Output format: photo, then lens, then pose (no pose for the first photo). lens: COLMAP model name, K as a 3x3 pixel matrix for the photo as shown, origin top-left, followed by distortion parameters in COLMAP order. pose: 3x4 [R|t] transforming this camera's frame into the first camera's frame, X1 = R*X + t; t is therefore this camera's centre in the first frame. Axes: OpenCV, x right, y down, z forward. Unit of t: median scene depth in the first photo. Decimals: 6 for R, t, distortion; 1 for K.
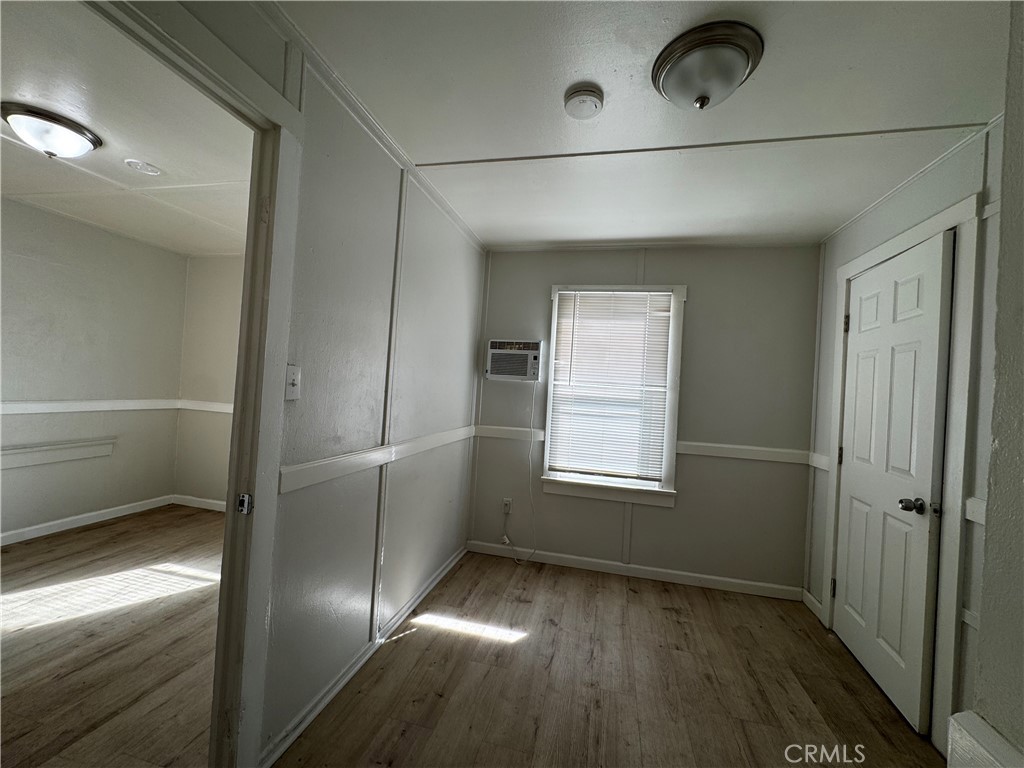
lens RADIAL K [[409.1, 0, 512.0], [0, 409.1, 384.0], [0, 0, 1]] dist [-0.003858, 0.000513]
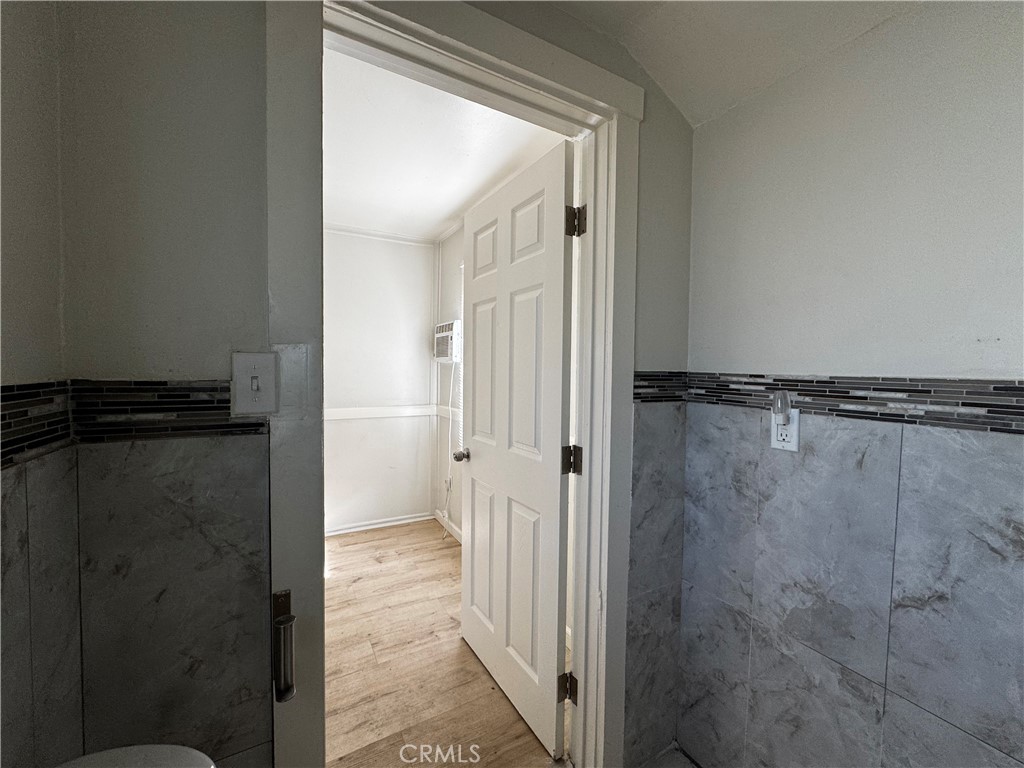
lens RADIAL K [[409.1, 0, 512.0], [0, 409.1, 384.0], [0, 0, 1]] dist [-0.003858, 0.000513]
pose [[0.677413, -0.021001, -0.735303, 1.224171], [0.033346, 0.999442, 0.002176, 0.070197], [0.734847, -0.025993, 0.677735, 0.586640]]
